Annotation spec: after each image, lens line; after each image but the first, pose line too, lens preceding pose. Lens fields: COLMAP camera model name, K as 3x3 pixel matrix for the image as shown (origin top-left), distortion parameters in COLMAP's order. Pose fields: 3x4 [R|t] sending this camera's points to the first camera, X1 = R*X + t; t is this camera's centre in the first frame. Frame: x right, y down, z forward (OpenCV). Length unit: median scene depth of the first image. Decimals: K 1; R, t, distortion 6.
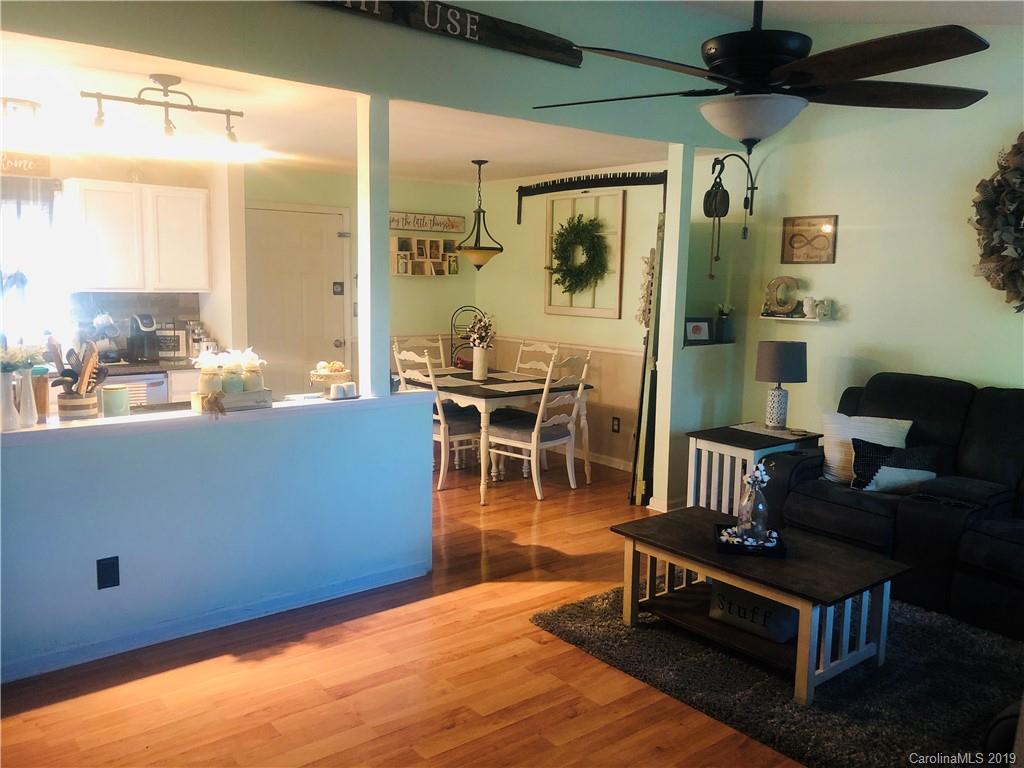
lens RADIAL K [[836.2, 0, 505.6], [0, 836.2, 387.8], [0, 0, 1]] dist [0.013470, -0.000730]
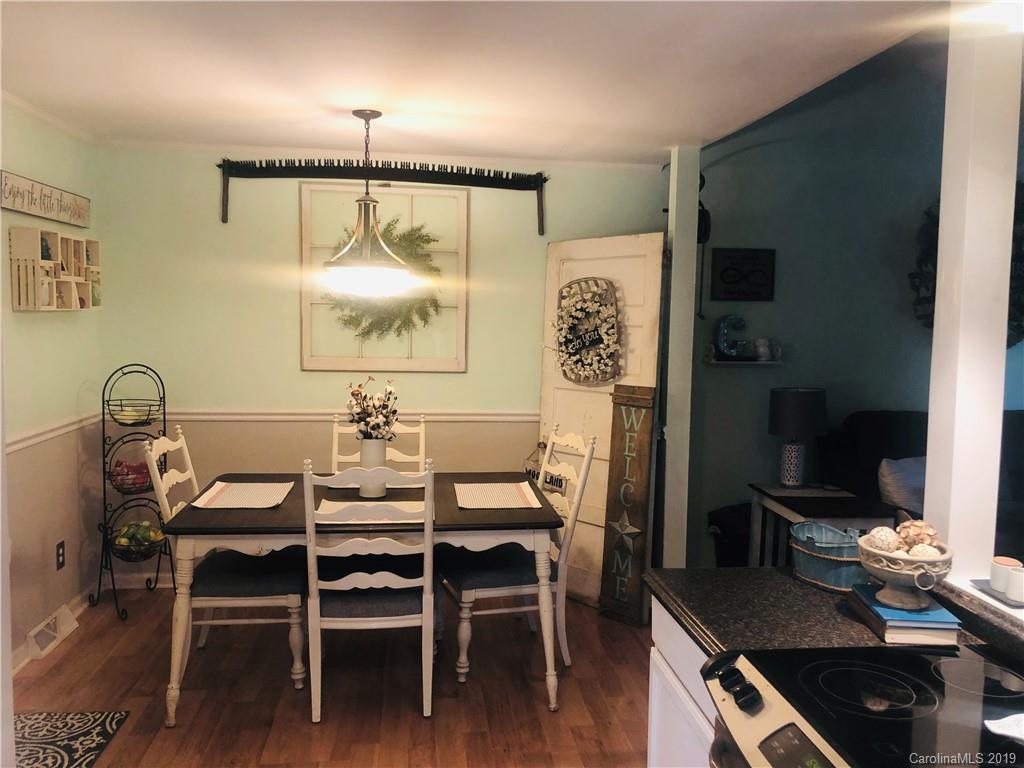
lens RADIAL K [[836.2, 0, 509.4], [0, 836.2, 374.4], [0, 0, 1]] dist [0.013470, -0.000730]
pose [[0.529388, -0.071299, 0.845378, -0.472074], [0.100508, 0.994716, 0.020955, -0.097381], [-0.842405, 0.073874, 0.533757, 0.629745]]
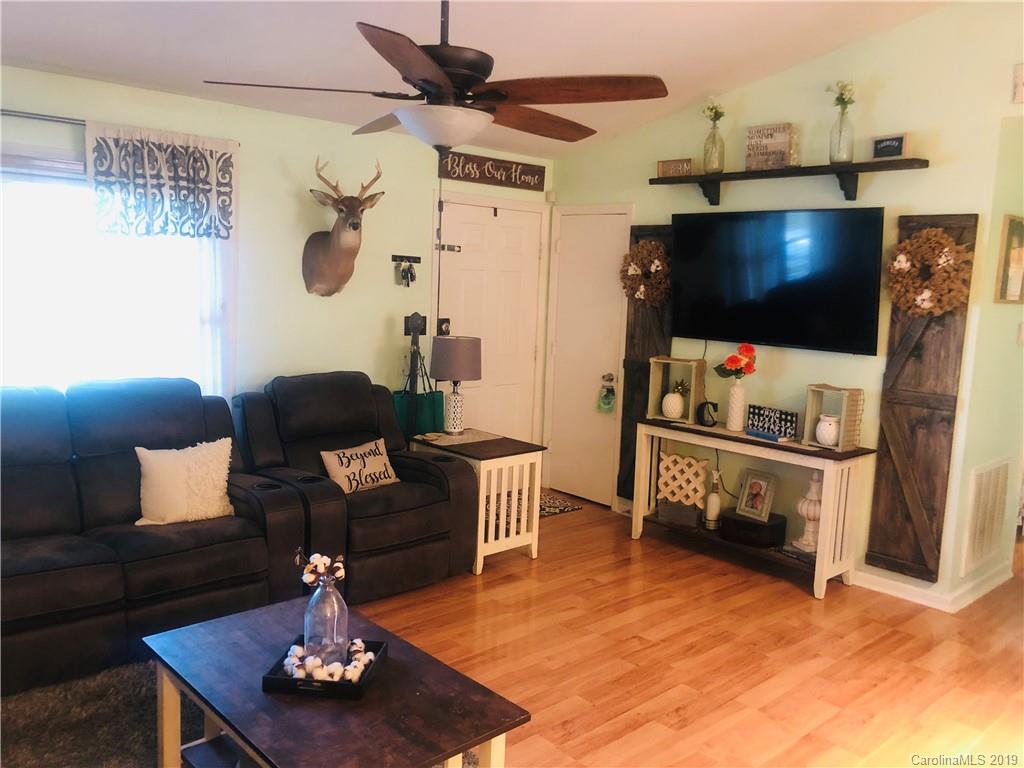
lens RADIAL K [[836.2, 0, 514.2], [0, 836.2, 386.2], [0, 0, 1]] dist [0.013470, -0.000730]
pose [[-0.996336, -0.048403, -0.070511, 0.110907], [-0.065312, 0.962888, 0.261880, -0.121626], [0.055218, 0.265526, -0.962521, 0.881586]]
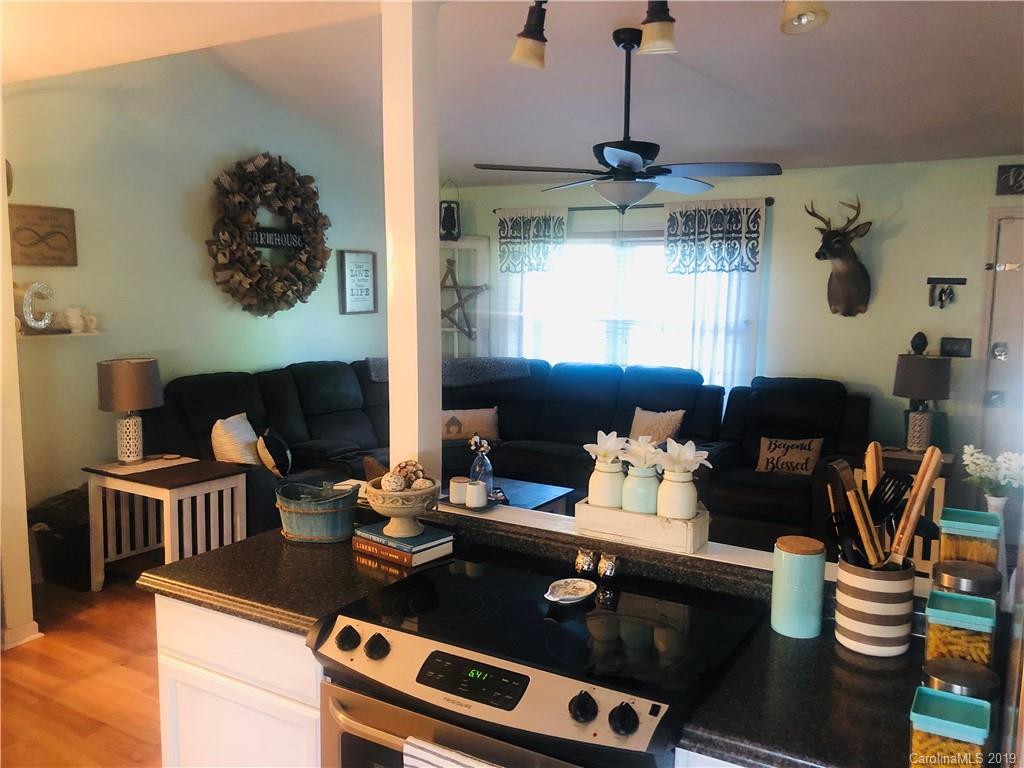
lens RADIAL K [[836.2, 0, 505.4], [0, 836.2, 380.8], [0, 0, 1]] dist [0.013470, -0.000730]
pose [[-0.337950, -0.128553, 0.932343, -0.483367], [0.107599, 0.978855, 0.173968, -0.114729], [-0.934993, 0.159112, -0.316971, 0.738410]]
